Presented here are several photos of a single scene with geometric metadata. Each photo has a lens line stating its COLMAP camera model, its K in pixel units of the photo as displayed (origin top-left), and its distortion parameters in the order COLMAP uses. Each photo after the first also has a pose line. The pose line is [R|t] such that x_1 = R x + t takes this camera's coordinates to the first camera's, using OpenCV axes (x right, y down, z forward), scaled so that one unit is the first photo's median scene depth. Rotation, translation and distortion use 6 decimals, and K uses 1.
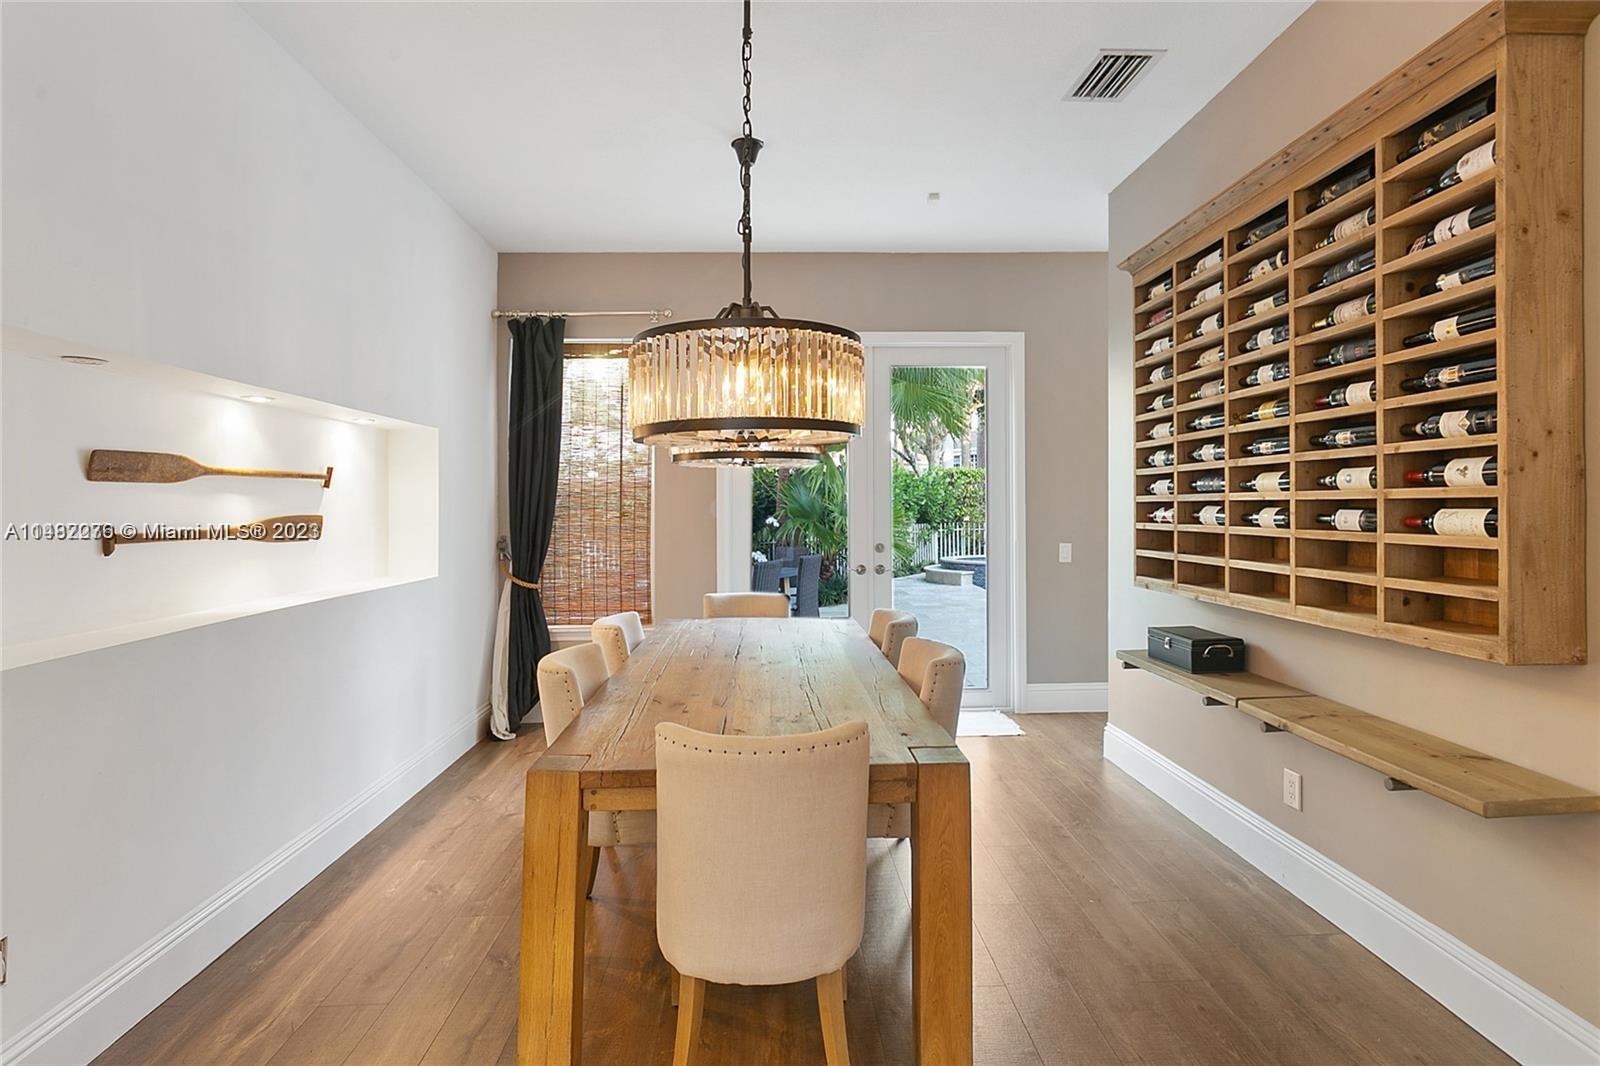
lens RADIAL K [[807.1, 0, 808.0], [0, 807.1, 518.0], [0, 0, 1]] dist [-0.012374, -0.000495]
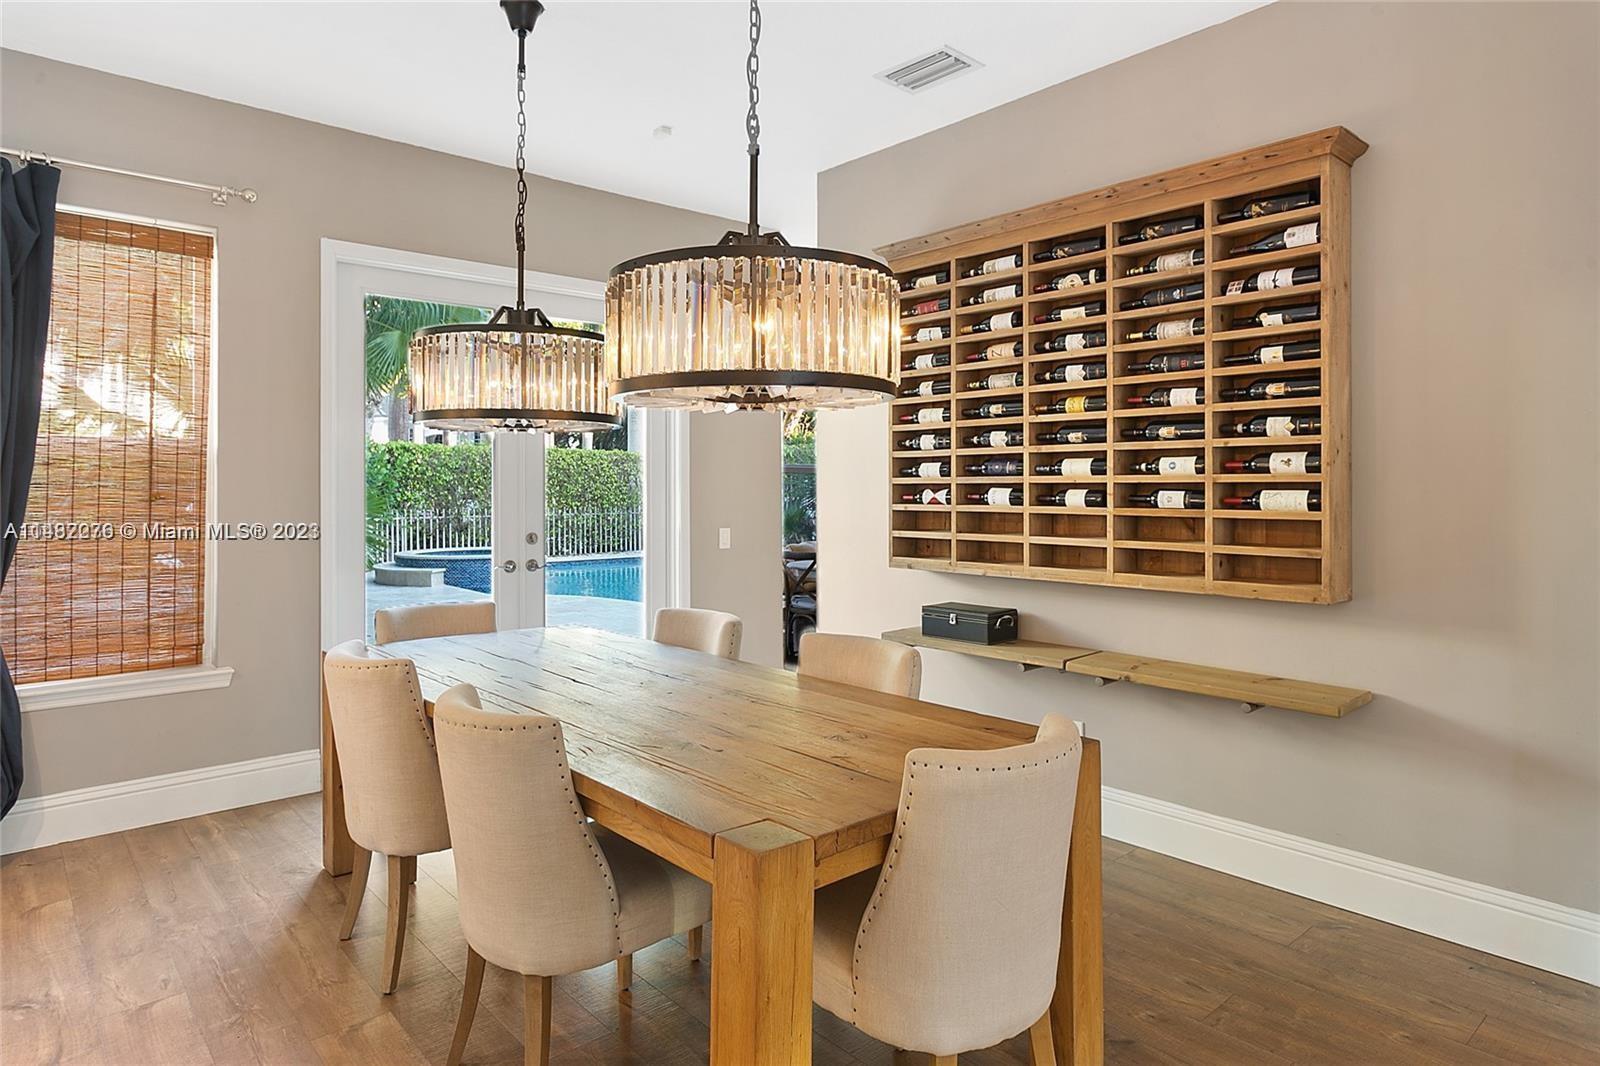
lens RADIAL K [[926.8, 0, 797.6], [0, 926.8, 474.3], [0, 0, 1]] dist [-0.012313, 0.000534]
pose [[0.776207, 0.016654, 0.630259, -0.589706], [0.003304, 0.999530, -0.030481, 0.004636], [-0.630470, 0.025741, 0.775787, 0.237829]]
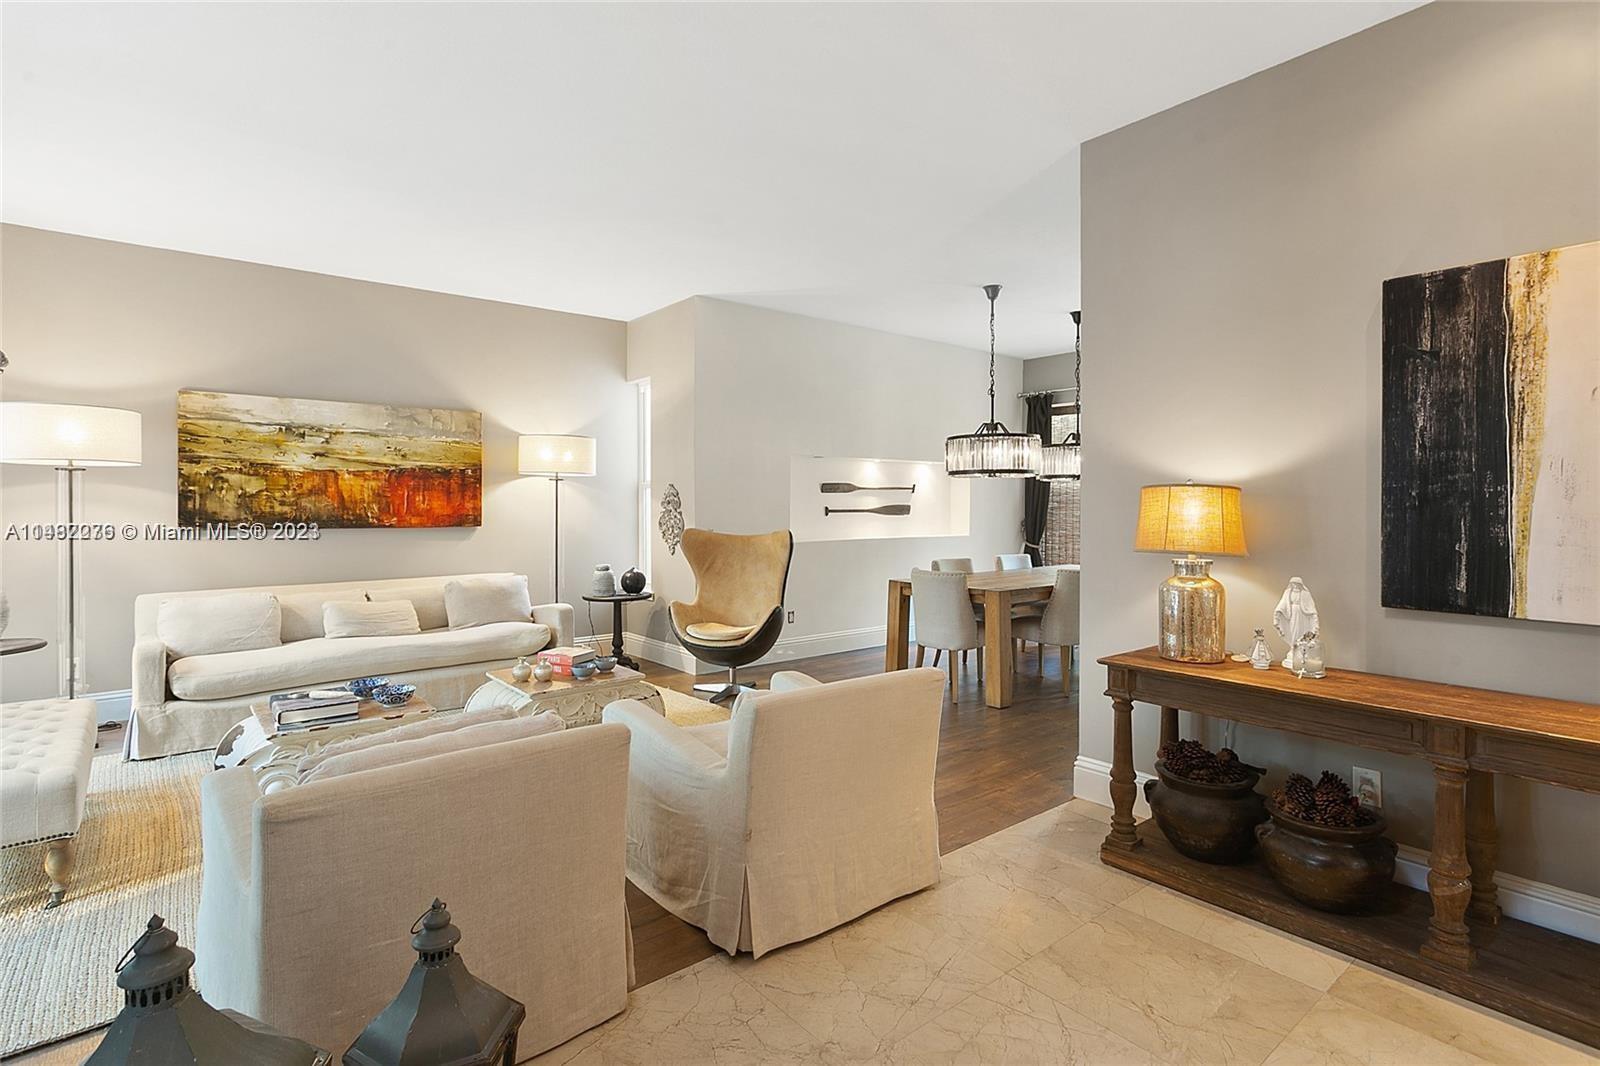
lens RADIAL K [[766.8, 0, 804.5], [0, 766.8, 505.6], [0, 0, 1]] dist [-0.001562, 0.000247]
pose [[0.614229, 0.010412, -0.789059, 1.395924], [-0.017986, 0.999838, -0.000808, 0.008575], [0.788923, 0.014689, 0.614316, -0.894782]]
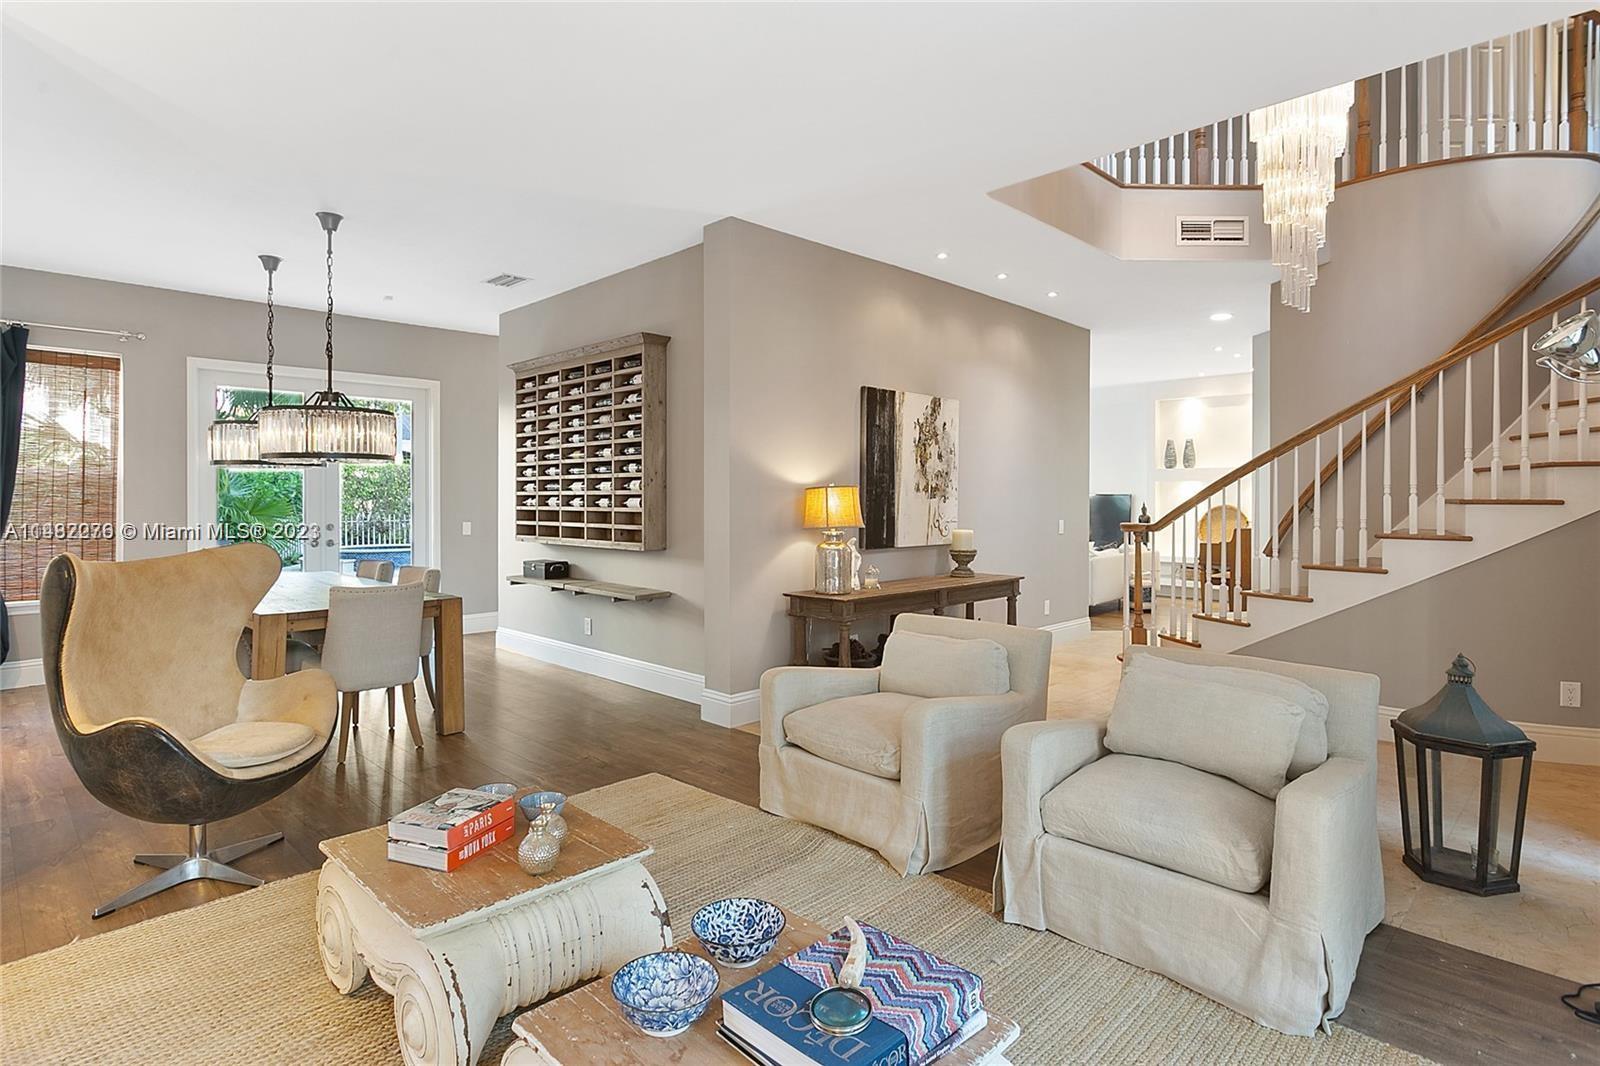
lens RADIAL K [[822.1, 0, 800.6], [0, 822.1, 490.9], [0, 0, 1]] dist [-0.002081, -0.000727]
pose [[0.737755, 0.013448, 0.674935, -0.536710], [0.003772, 0.999704, -0.024042, 0.025932], [-0.675058, 0.020283, 0.737486, -1.160393]]
